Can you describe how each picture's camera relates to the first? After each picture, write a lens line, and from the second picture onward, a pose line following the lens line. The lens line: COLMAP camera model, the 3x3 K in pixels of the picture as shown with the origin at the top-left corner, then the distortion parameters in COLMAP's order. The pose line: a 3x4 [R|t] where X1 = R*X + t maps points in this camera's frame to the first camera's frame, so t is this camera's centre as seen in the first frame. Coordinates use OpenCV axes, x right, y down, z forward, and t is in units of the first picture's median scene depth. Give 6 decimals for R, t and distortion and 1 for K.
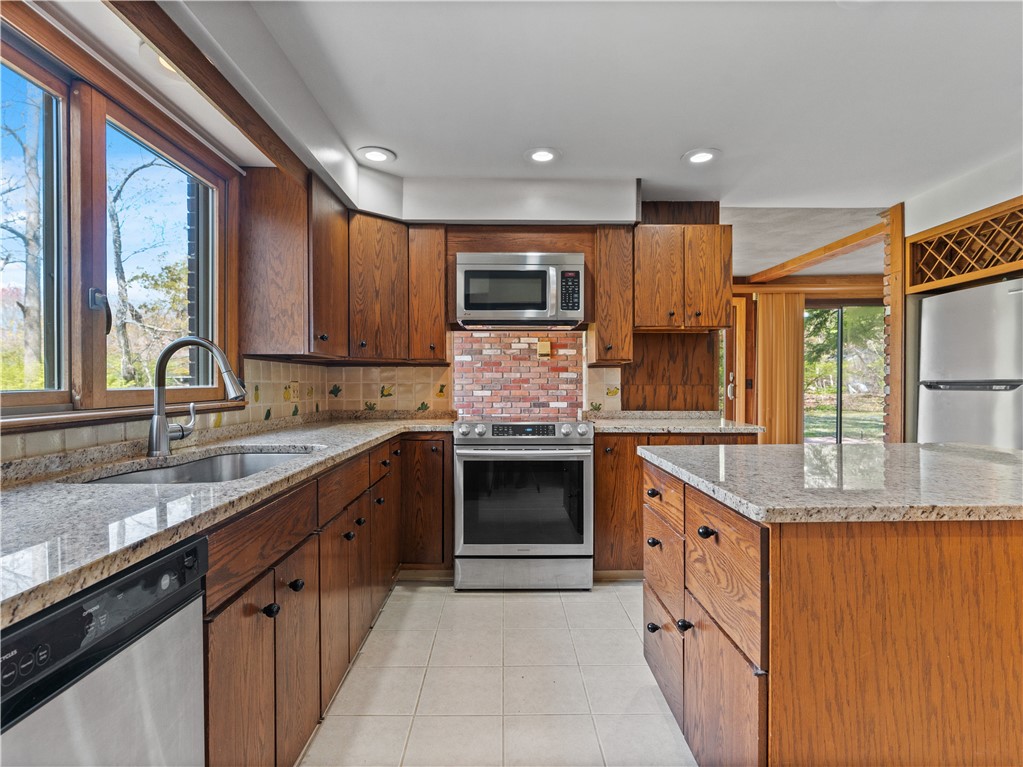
lens RADIAL K [[523.3, 0, 517.6], [0, 523.3, 386.0], [0, 0, 1]] dist [-0.004928, 0.000229]
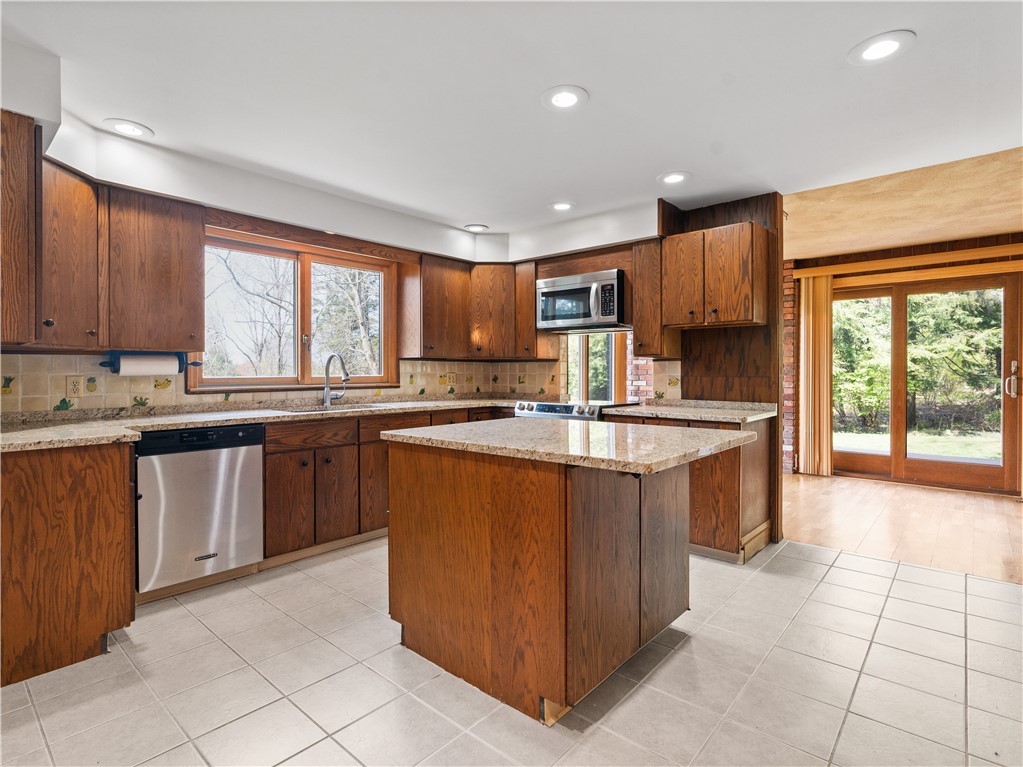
lens RADIAL K [[531.6, 0, 510.5], [0, 531.6, 372.9], [0, 0, 1]] dist [-0.004241, -0.000427]
pose [[0.740058, 0.002788, -0.672538, 0.778312], [-0.006435, 0.999975, -0.002935, -0.003808], [0.672513, 0.006500, 0.740057, -0.091524]]
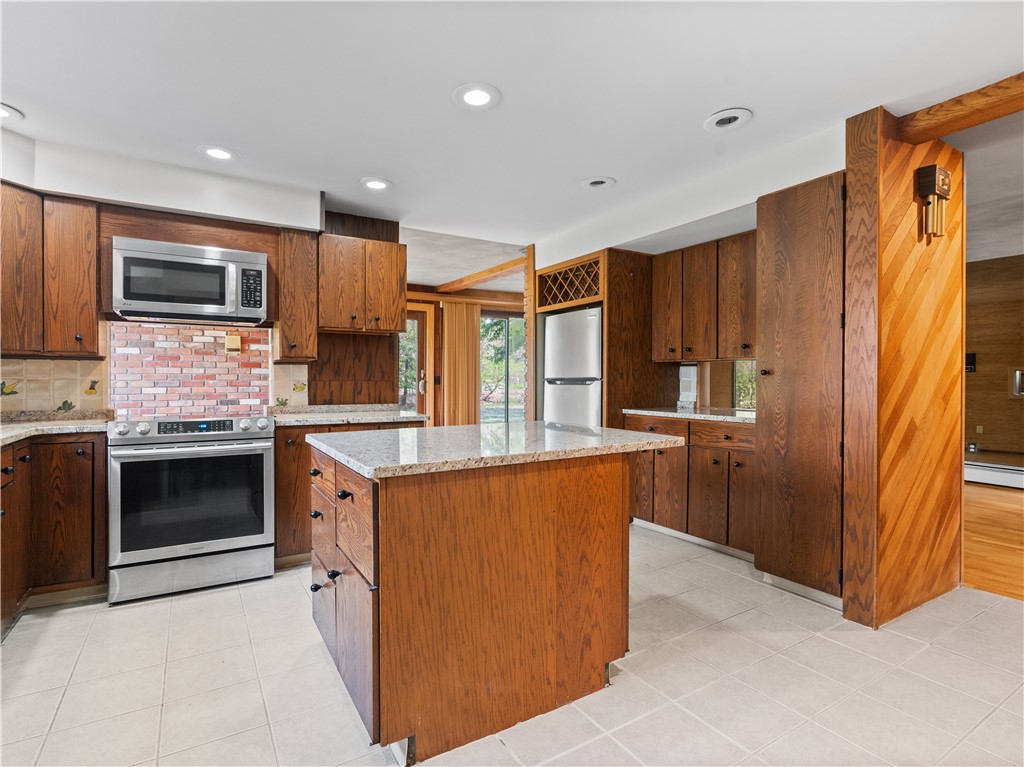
lens RADIAL K [[516.6, 0, 514.0], [0, 516.6, 380.5], [0, 0, 1]] dist [-0.005972, 0.001629]
pose [[0.862474, 0.000362, 0.506102, 0.032086], [0.001690, 0.999992, -0.003596, 0.001650], [-0.506099, 0.003956, 0.862466, -0.125824]]
